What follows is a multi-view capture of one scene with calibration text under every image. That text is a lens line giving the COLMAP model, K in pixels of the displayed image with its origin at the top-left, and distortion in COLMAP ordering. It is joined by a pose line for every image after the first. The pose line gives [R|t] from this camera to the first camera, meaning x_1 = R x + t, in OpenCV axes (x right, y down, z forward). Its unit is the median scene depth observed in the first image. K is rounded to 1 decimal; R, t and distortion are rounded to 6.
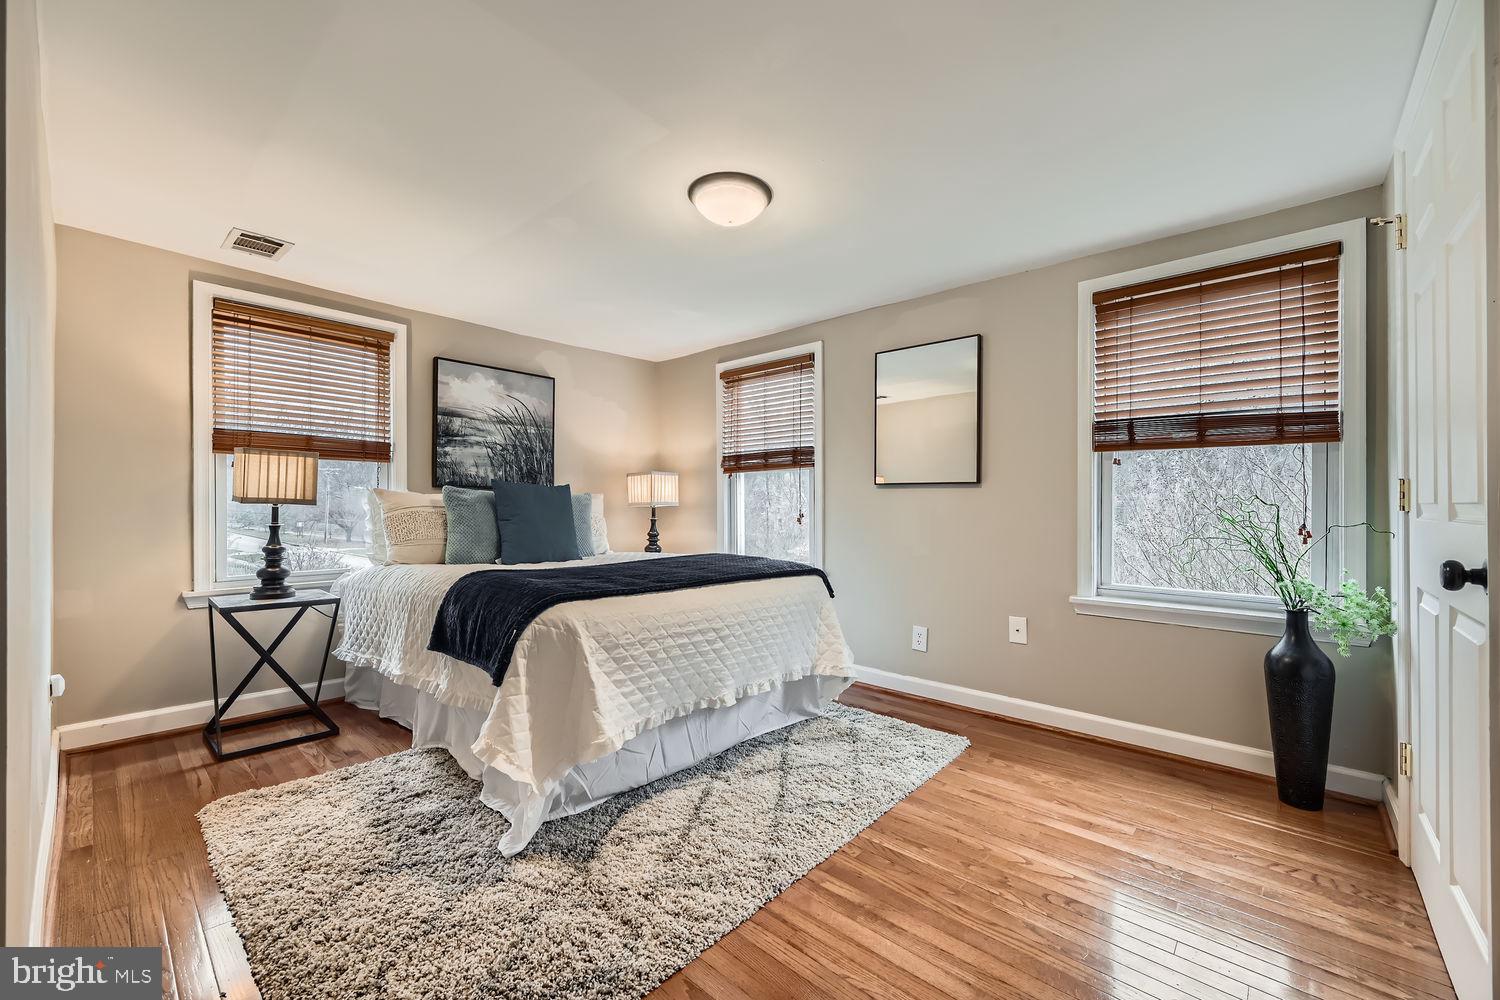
lens RADIAL K [[594.2, 0, 740.5], [0, 594.2, 502.0], [0, 0, 1]] dist [0.060663, 0.000021]
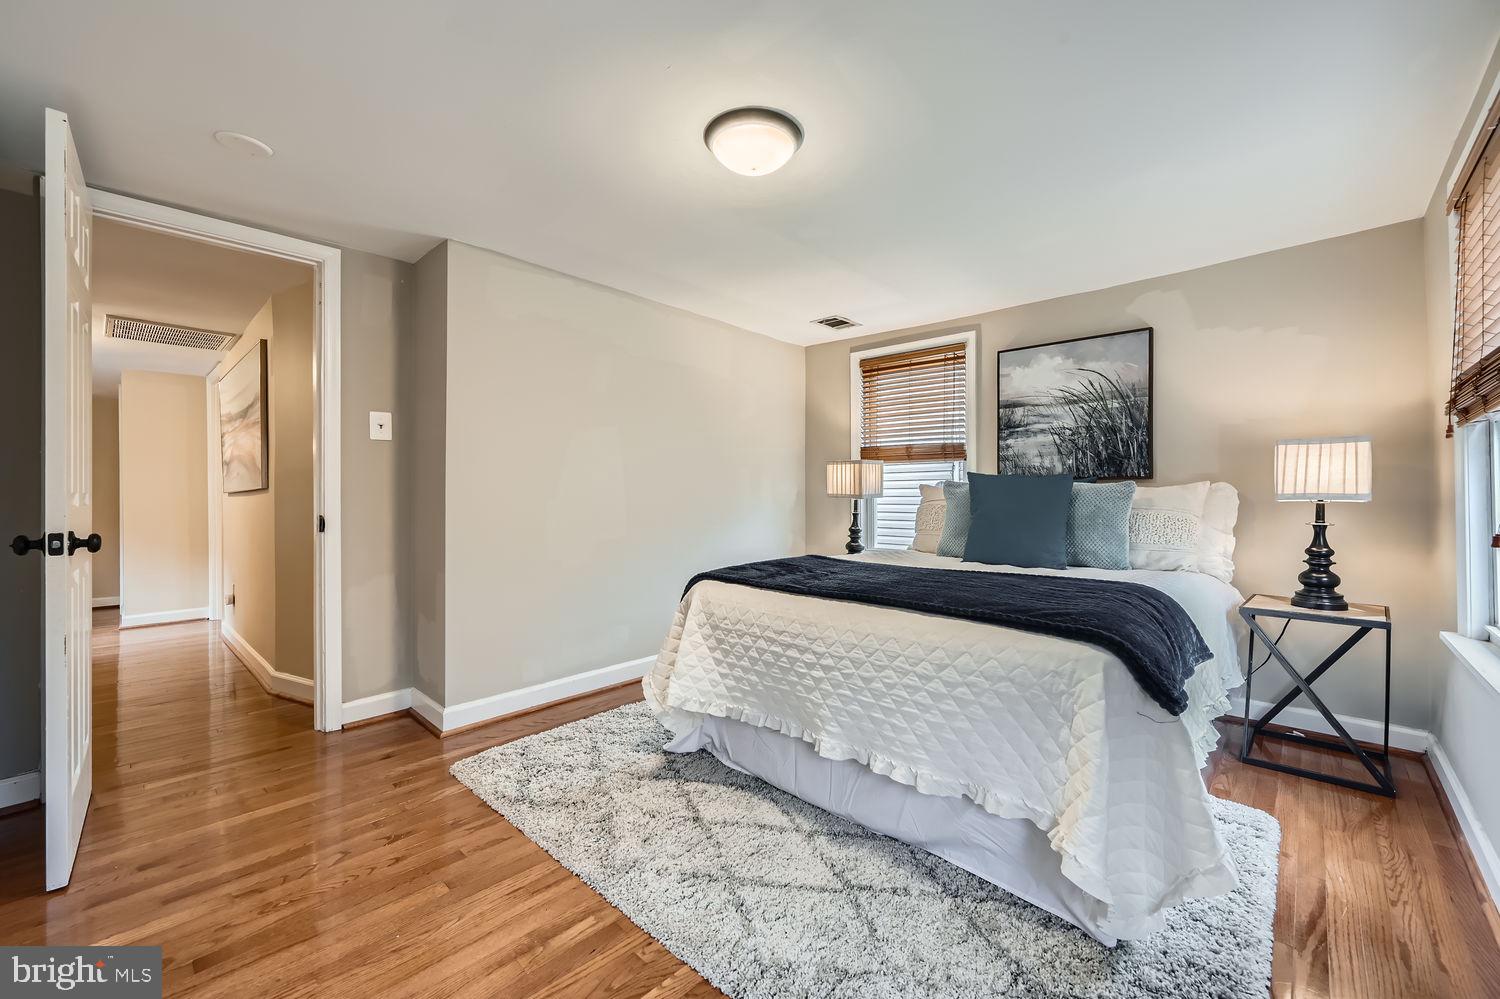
lens RADIAL K [[592.7, 0, 753.3], [0, 592.7, 505.5], [0, 0, 1]] dist [-0.000241, 0.000244]
pose [[0.018521, 0.006874, -0.999805, 0.463693], [0.000110, 0.999976, 0.006877, 0.008698], [0.999828, -0.000238, 0.018520, 0.565206]]
